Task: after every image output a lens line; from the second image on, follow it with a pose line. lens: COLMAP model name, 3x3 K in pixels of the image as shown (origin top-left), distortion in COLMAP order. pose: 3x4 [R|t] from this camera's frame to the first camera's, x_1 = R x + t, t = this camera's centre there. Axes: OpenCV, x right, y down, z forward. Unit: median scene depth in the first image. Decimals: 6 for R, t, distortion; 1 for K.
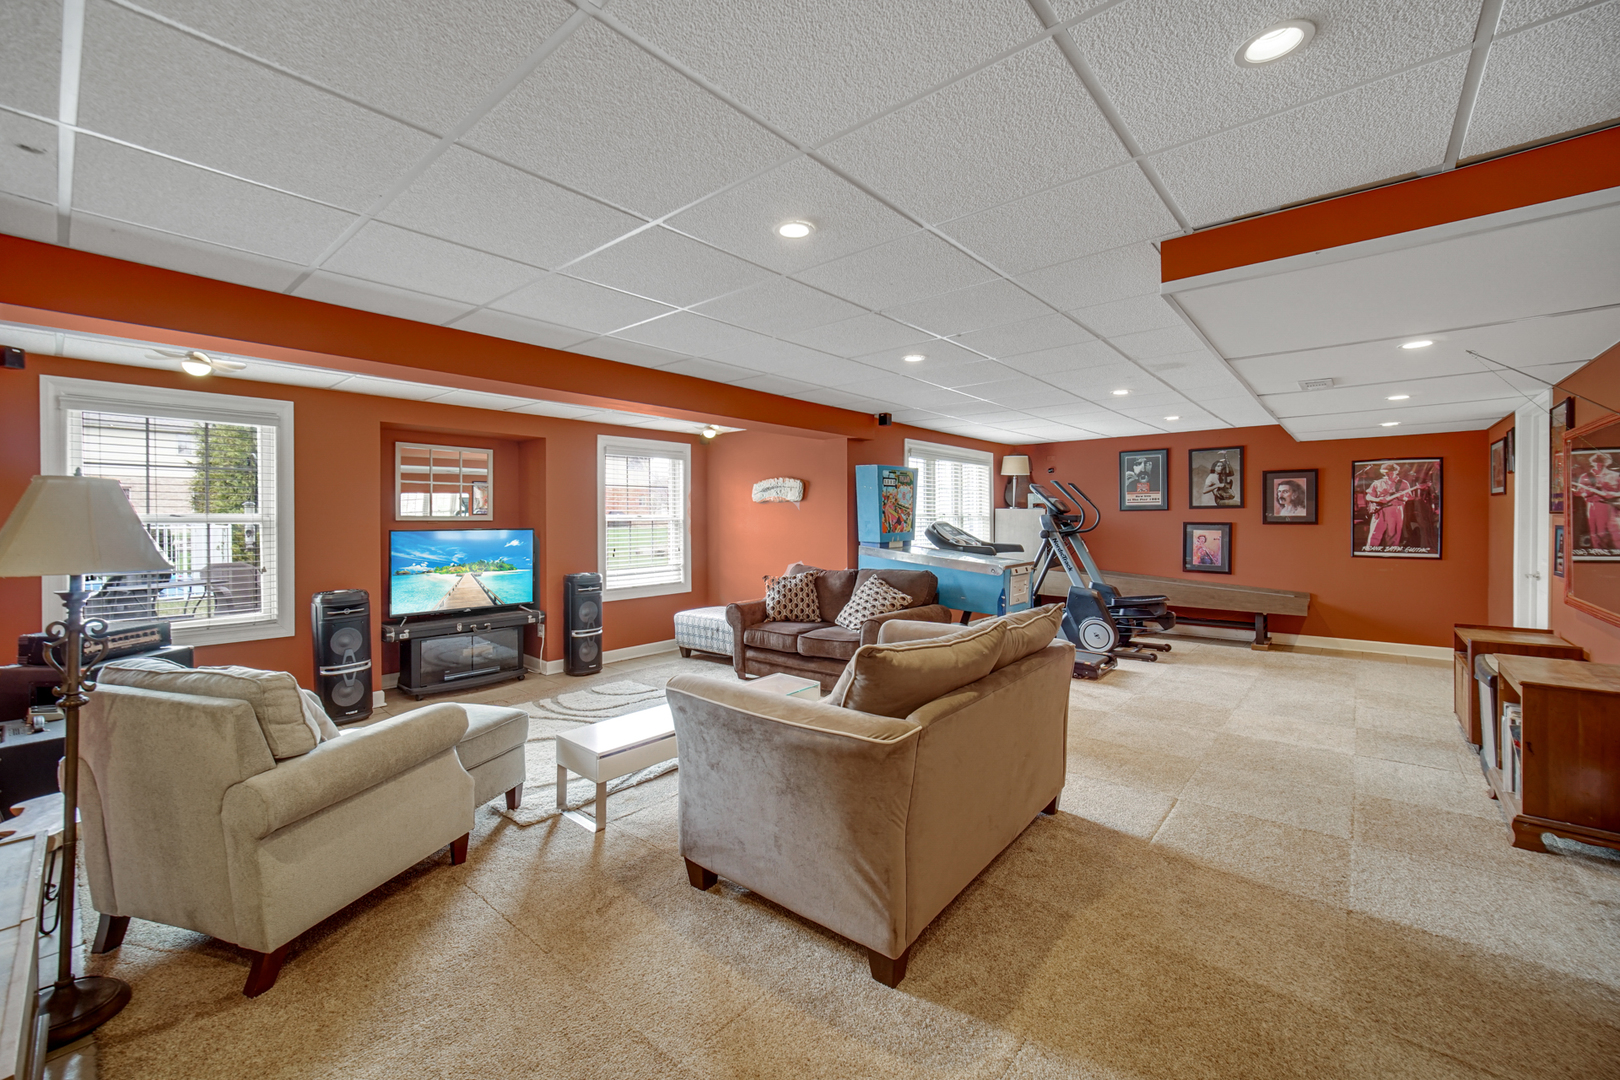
lens RADIAL K [[645.7, 0, 813.0], [0, 645.7, 529.3], [0, 0, 1]] dist [-0.002204, 0.000258]
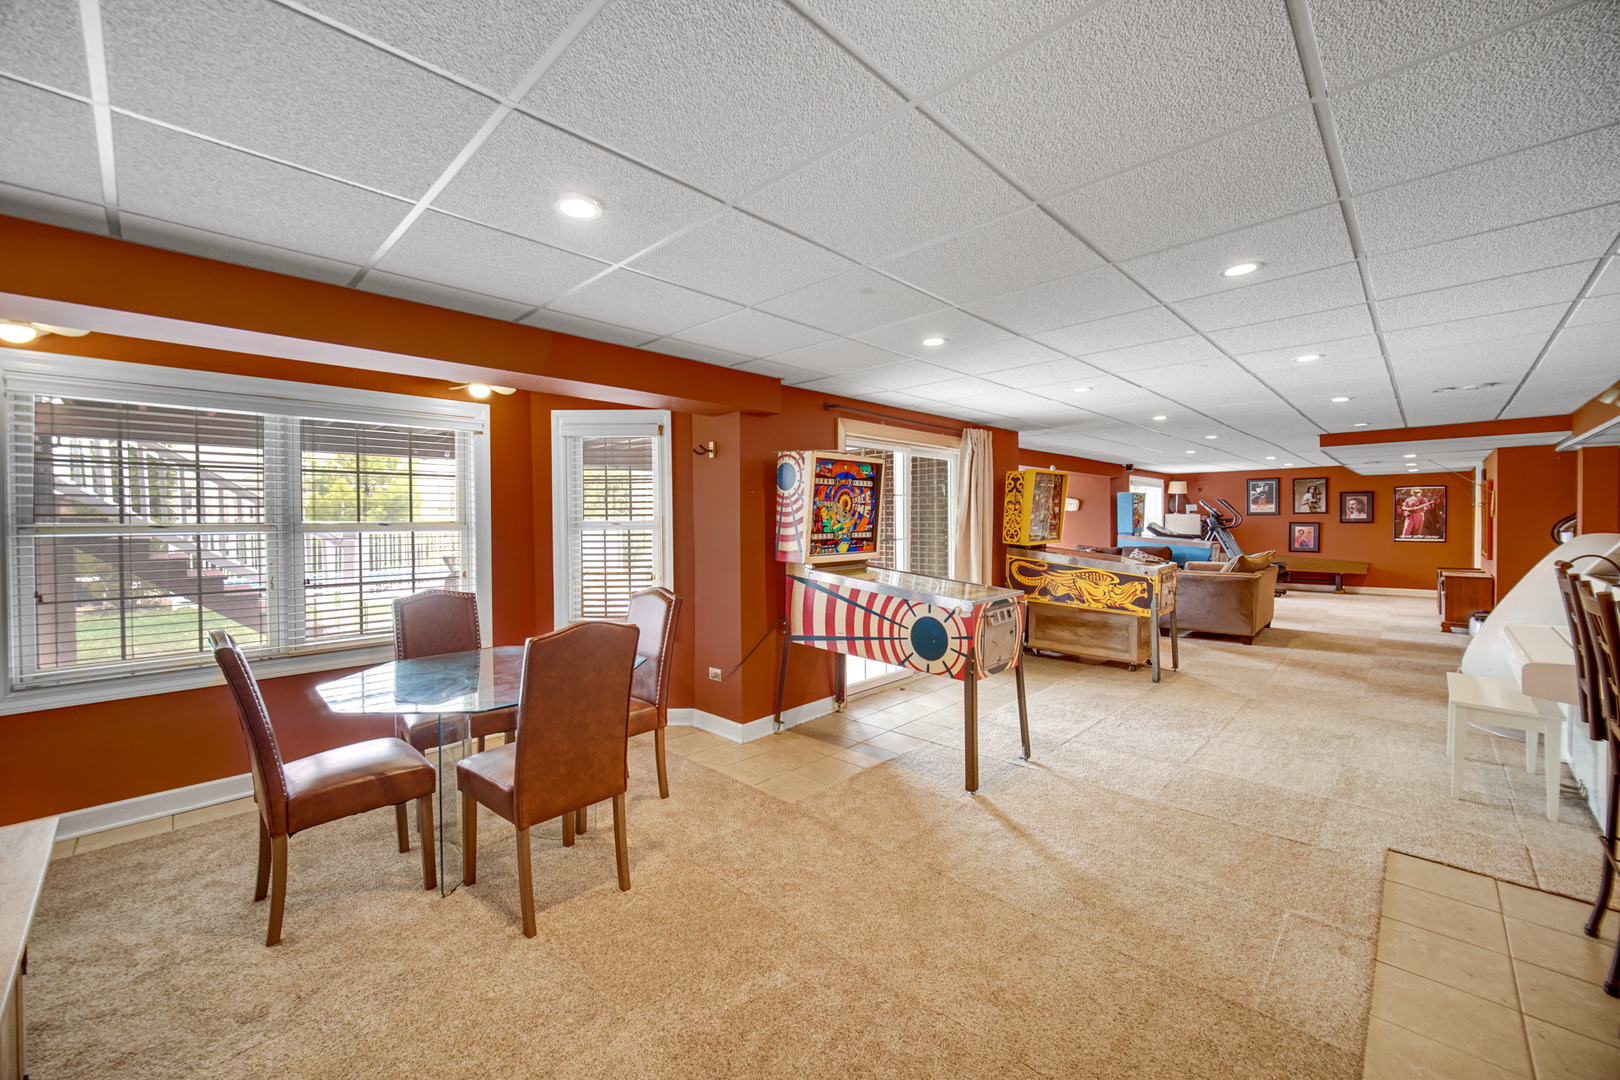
lens RADIAL K [[645.7, 0, 806.6], [0, 645.7, 535.0], [0, 0, 1]] dist [-0.002204, 0.000258]
pose [[0.998113, -0.001077, -0.061397, -0.609468], [0.001390, 0.999986, 0.005047, 0.013348], [0.061391, -0.005123, 0.998101, -0.794963]]
